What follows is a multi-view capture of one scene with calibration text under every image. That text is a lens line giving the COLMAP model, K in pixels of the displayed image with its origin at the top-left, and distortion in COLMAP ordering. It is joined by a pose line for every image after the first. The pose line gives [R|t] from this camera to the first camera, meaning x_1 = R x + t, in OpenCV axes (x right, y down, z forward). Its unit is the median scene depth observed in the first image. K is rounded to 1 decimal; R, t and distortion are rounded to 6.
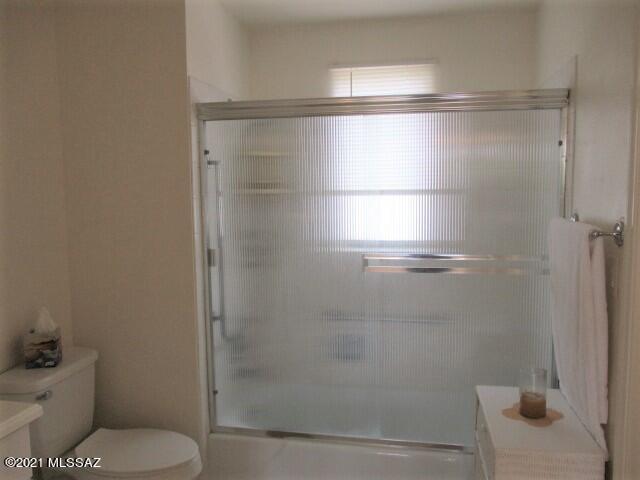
lens RADIAL K [[524.0, 0, 316.8], [0, 524.0, 239.8], [0, 0, 1]] dist [-0.049693, -0.002811]
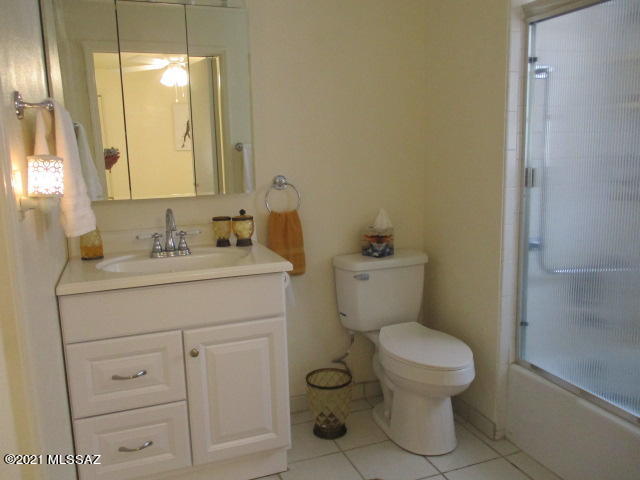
lens RADIAL K [[524.0, 0, 316.8], [0, 524.0, 239.8], [0, 0, 1]] dist [-0.049693, -0.002811]
pose [[0.519796, 0.155615, -0.839998, 0.388467], [-0.054596, 0.987311, 0.149121, 0.026327], [0.852544, -0.031652, 0.521696, 0.209164]]
